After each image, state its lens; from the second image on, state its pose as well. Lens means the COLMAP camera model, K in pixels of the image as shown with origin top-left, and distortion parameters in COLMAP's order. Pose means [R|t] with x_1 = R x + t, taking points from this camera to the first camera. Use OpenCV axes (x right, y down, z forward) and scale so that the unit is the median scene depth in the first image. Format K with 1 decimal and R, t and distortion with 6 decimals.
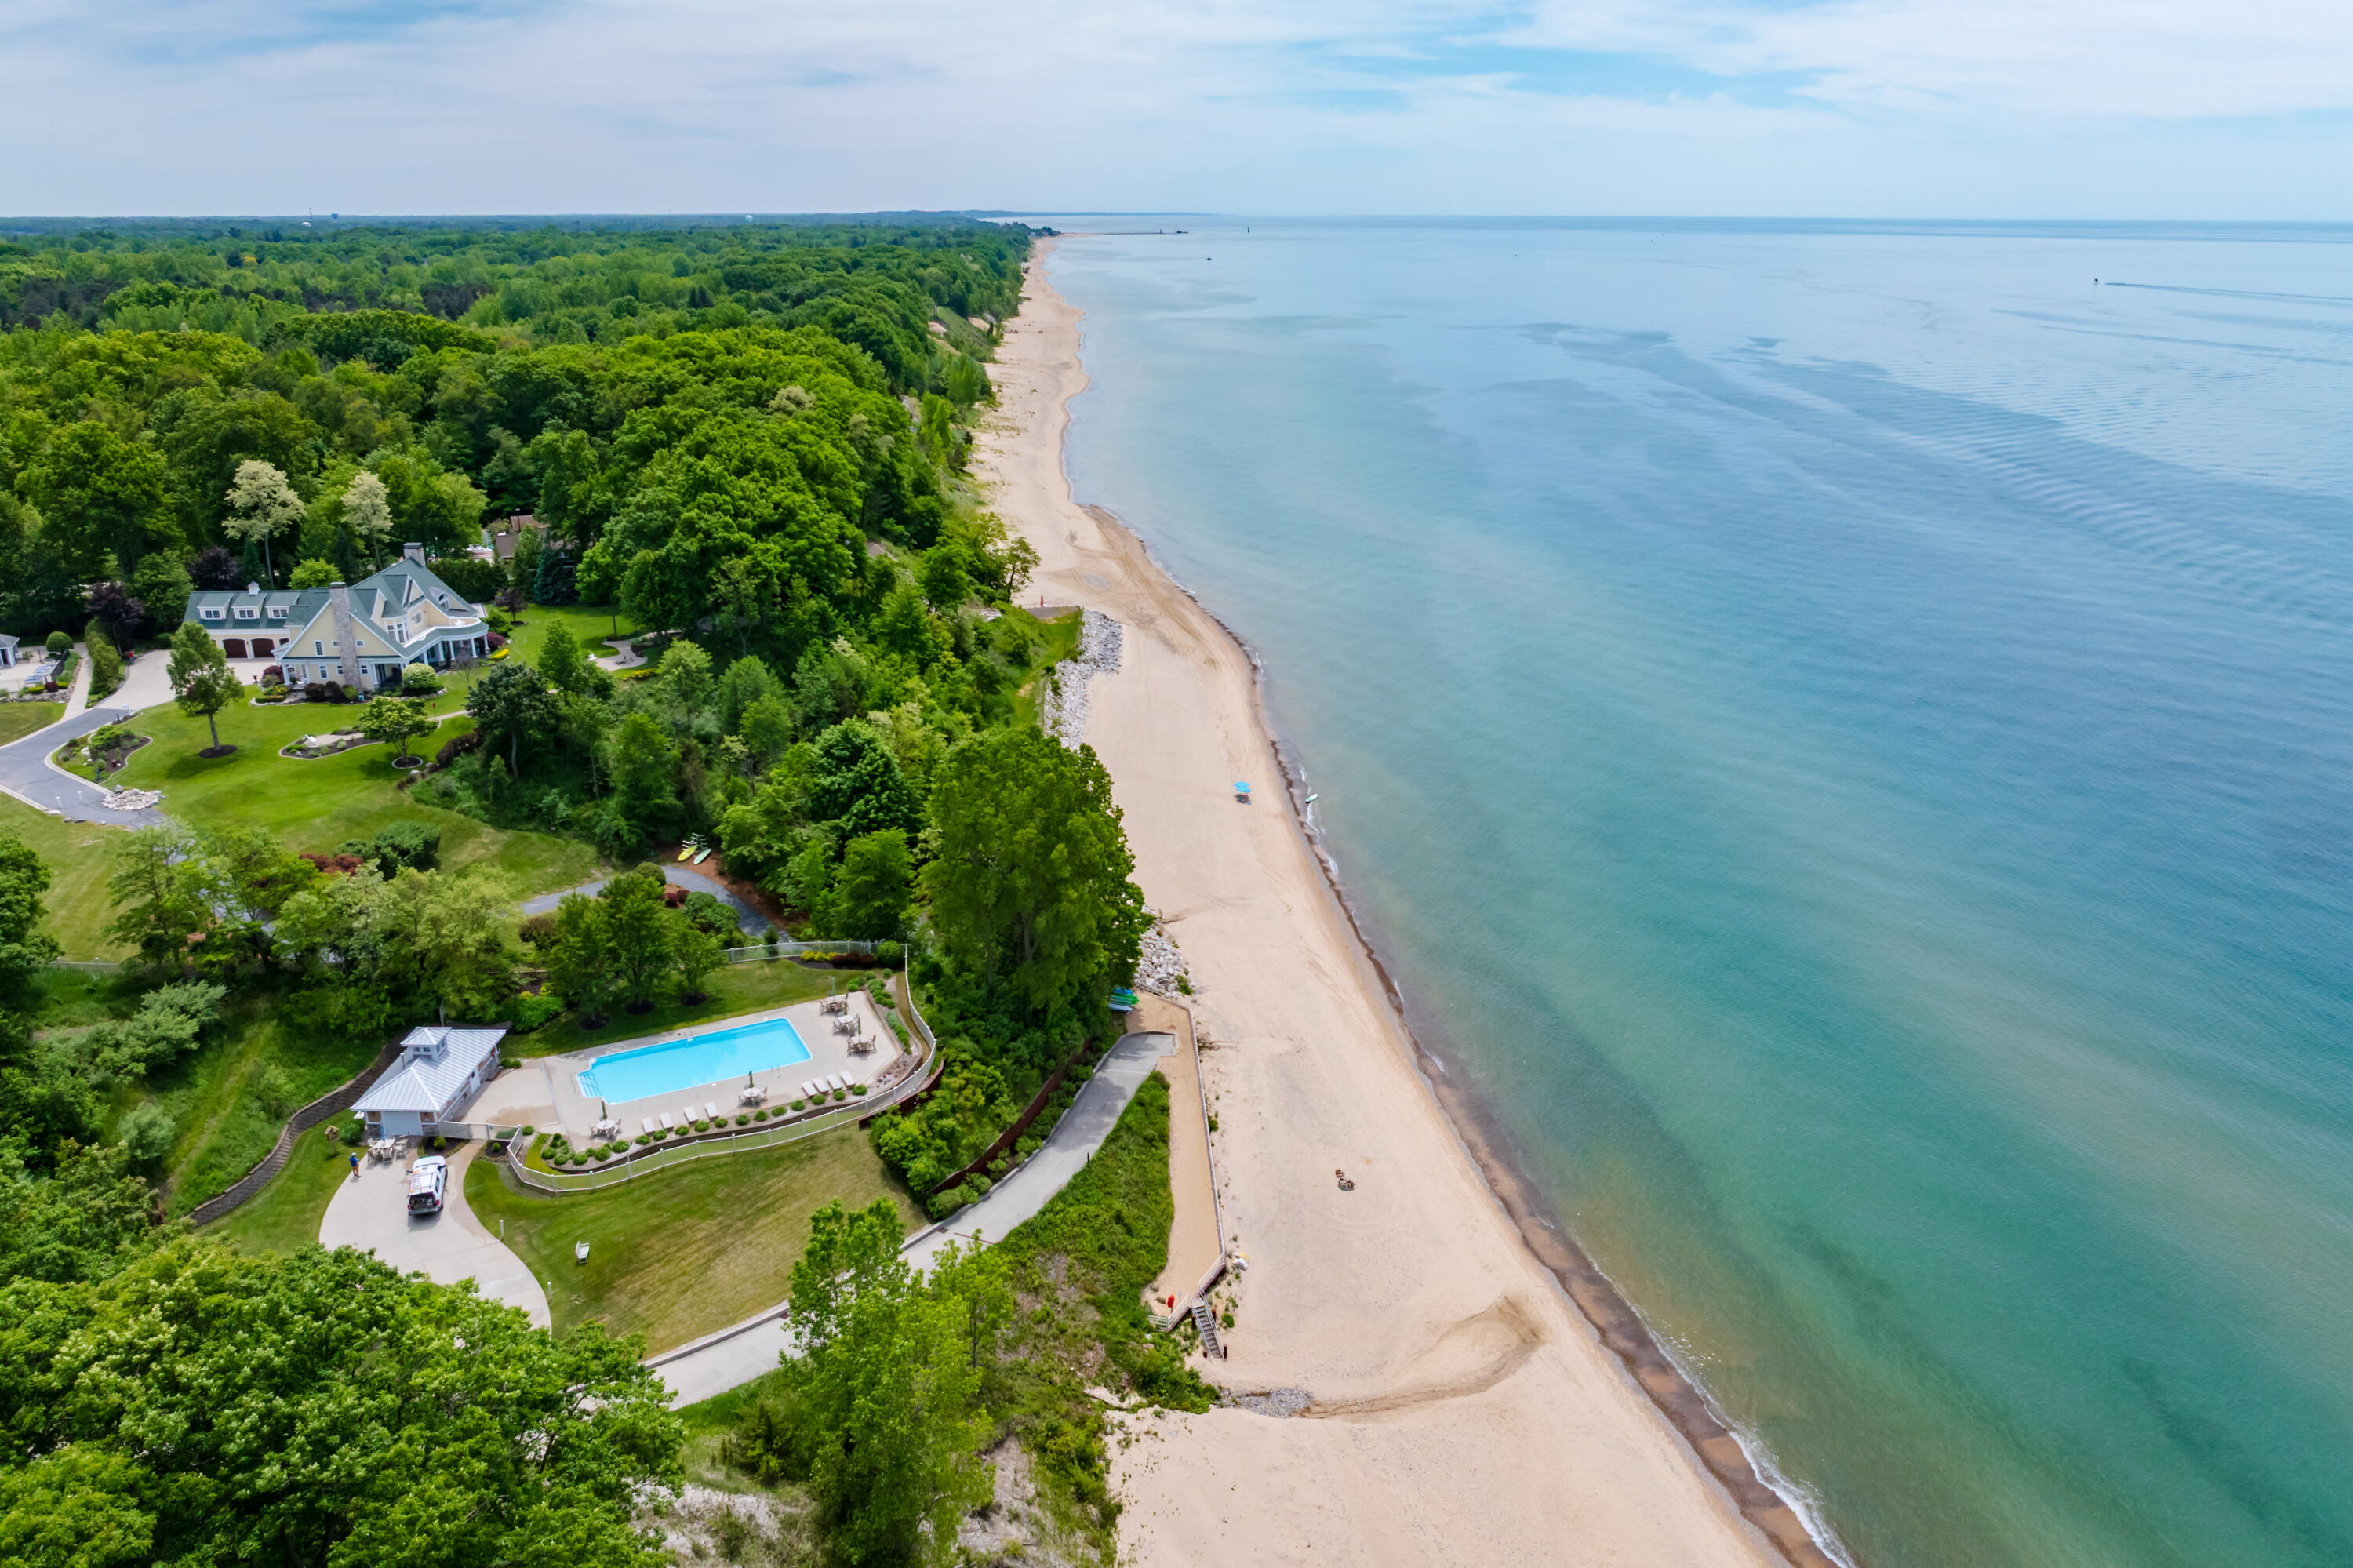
lens RADIAL K [[1664.6, 0, 1164.8], [0, 1664.6, 689.8], [0, 0, 1]] dist [-0.025020, -0.000813]
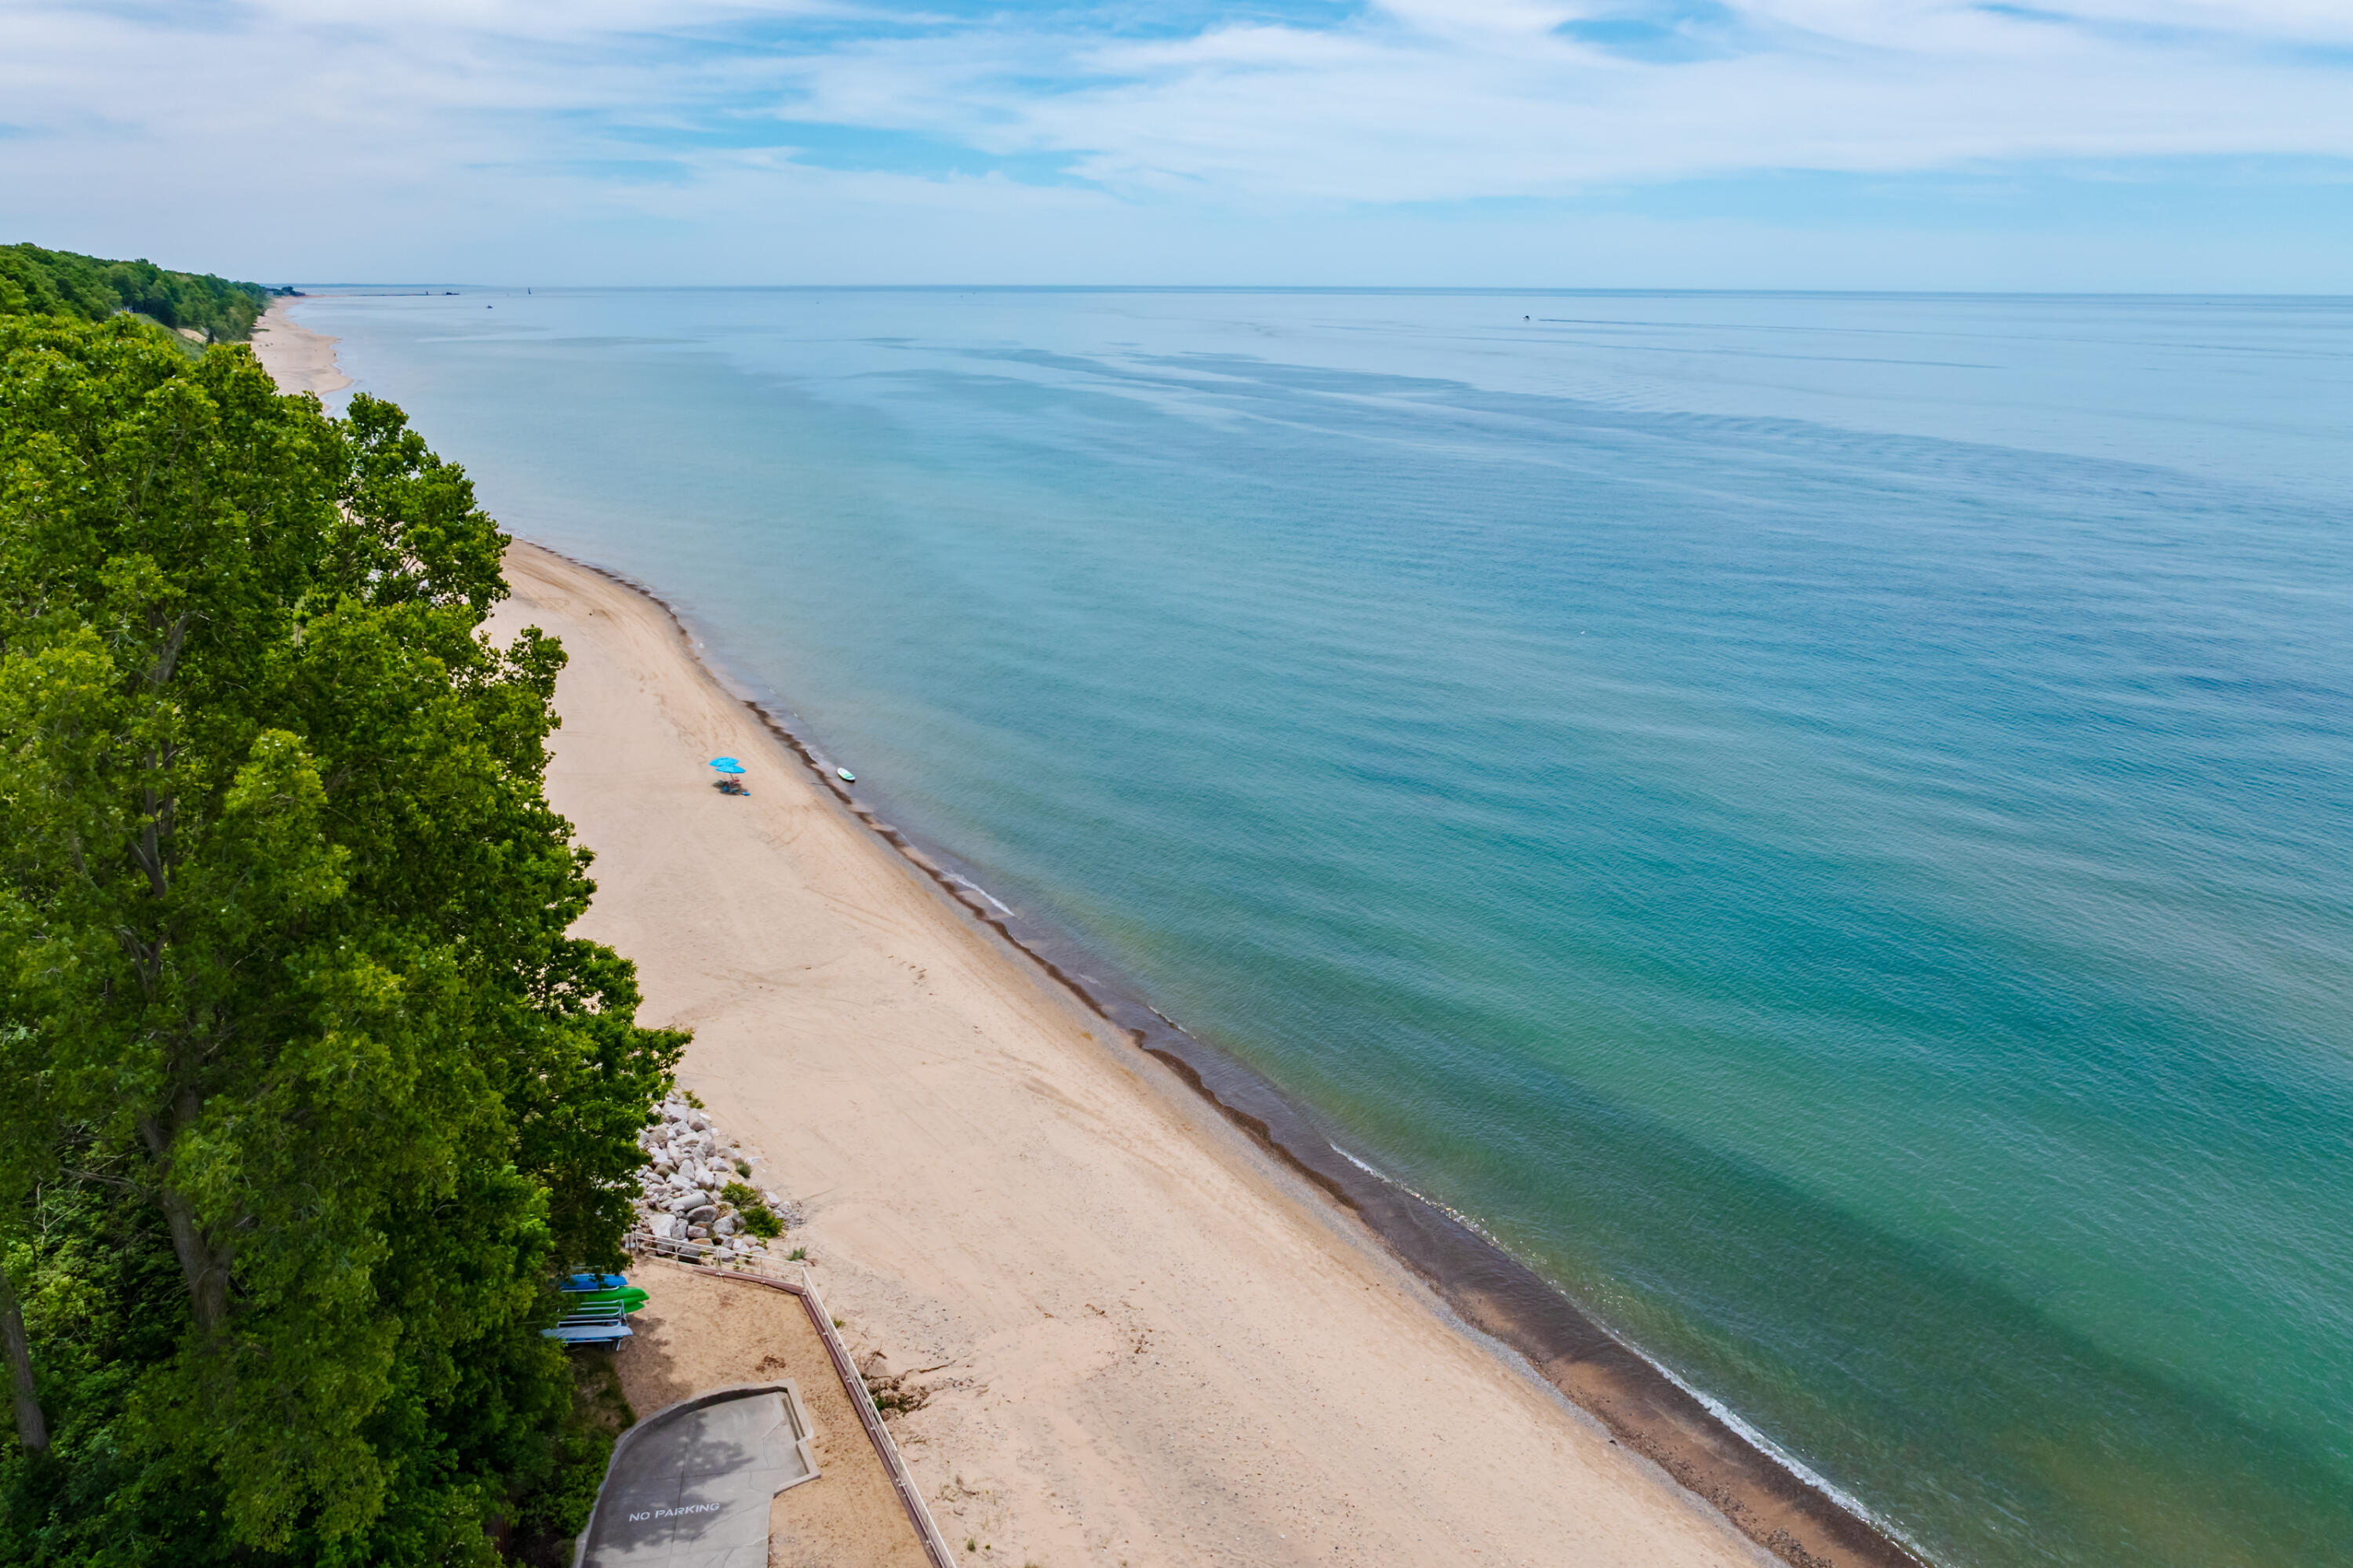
lens RADIAL K [[1664.6, 0, 1187.9], [0, 1664.6, 739.0], [0, 0, 1]] dist [-0.025020, -0.000813]
pose [[0.914655, -0.102545, 0.391012, -0.033660], [0.107828, 0.994133, 0.008485, 0.084174], [-0.389588, 0.034401, 0.920347, 0.640745]]
